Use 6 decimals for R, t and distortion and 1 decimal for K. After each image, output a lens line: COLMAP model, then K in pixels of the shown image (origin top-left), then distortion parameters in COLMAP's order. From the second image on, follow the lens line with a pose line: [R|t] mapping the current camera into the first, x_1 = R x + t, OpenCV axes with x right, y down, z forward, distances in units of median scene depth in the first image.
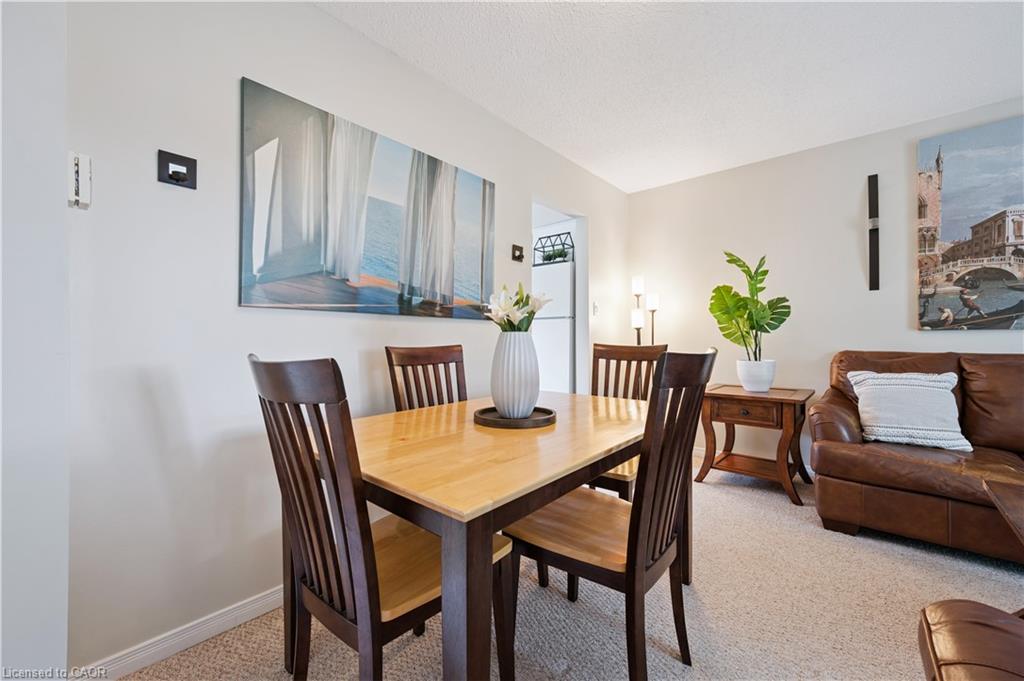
lens RADIAL K [[407.1, 0, 512.3], [0, 407.1, 336.2], [0, 0, 1]] dist [0.000323, -0.000272]
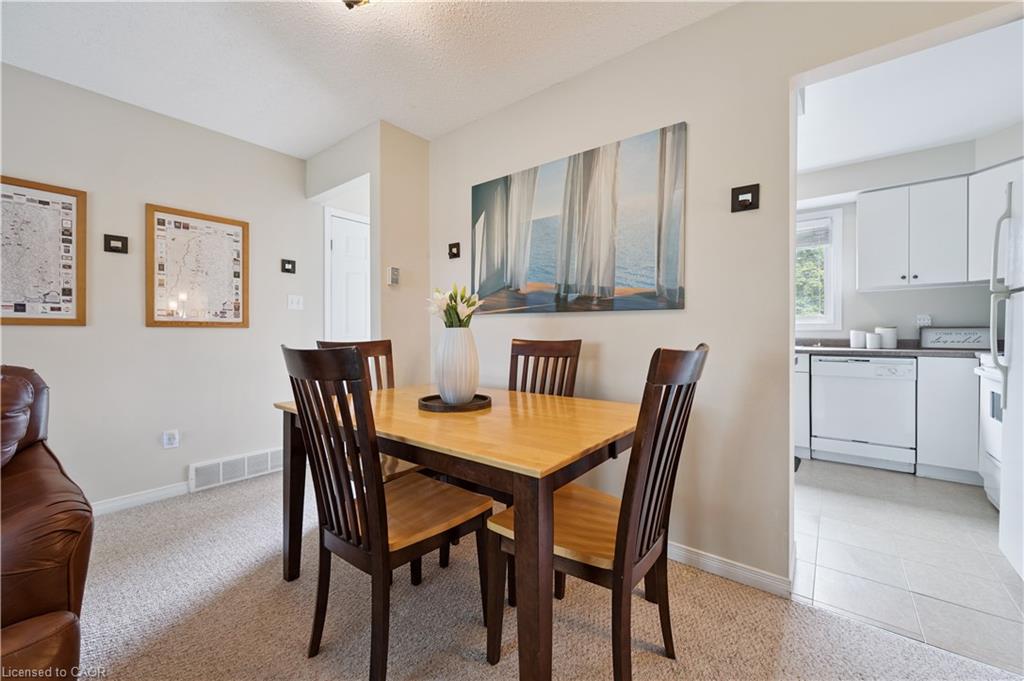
lens RADIAL K [[407.1, 0, 512.3], [0, 407.1, 336.2], [0, 0, 1]] dist [0.000323, -0.000272]
pose [[0.039710, 0.002182, -0.999209, 0.819496], [-0.001128, 0.999997, 0.002139, 0.011929], [0.999211, 0.001042, 0.039712, 0.802019]]
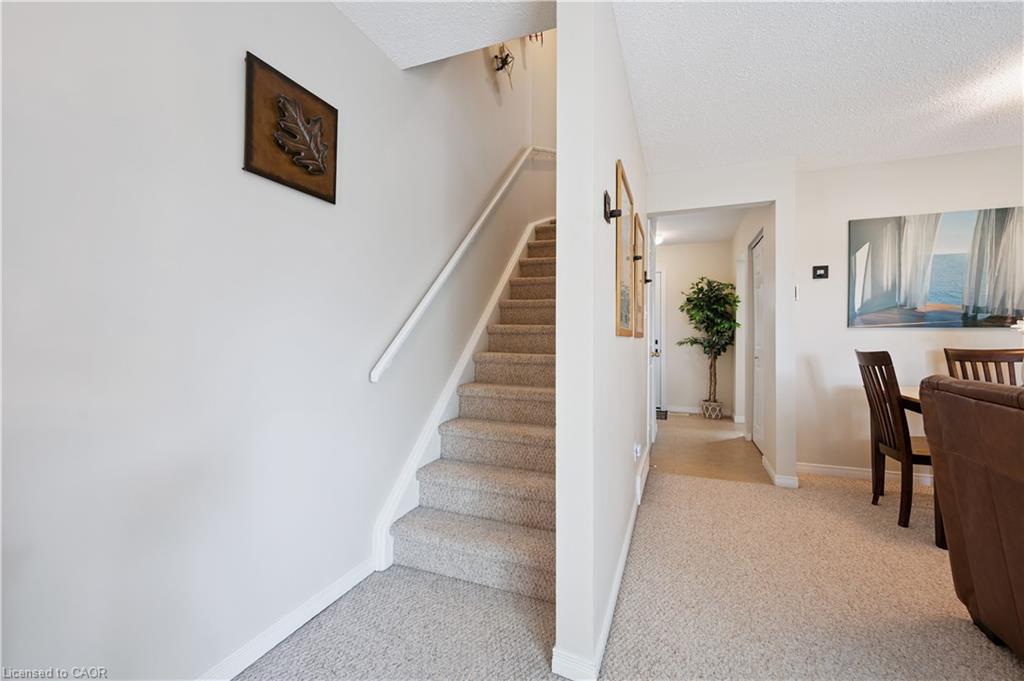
lens RADIAL K [[407.1, 0, 512.3], [0, 407.1, 336.2], [0, 0, 1]] dist [0.000323, -0.000272]
pose [[0.309048, 0.002536, -0.951043, 0.602655], [0.003025, 0.999989, 0.003649, -0.028764], [0.951042, -0.004005, 0.309036, -0.984837]]
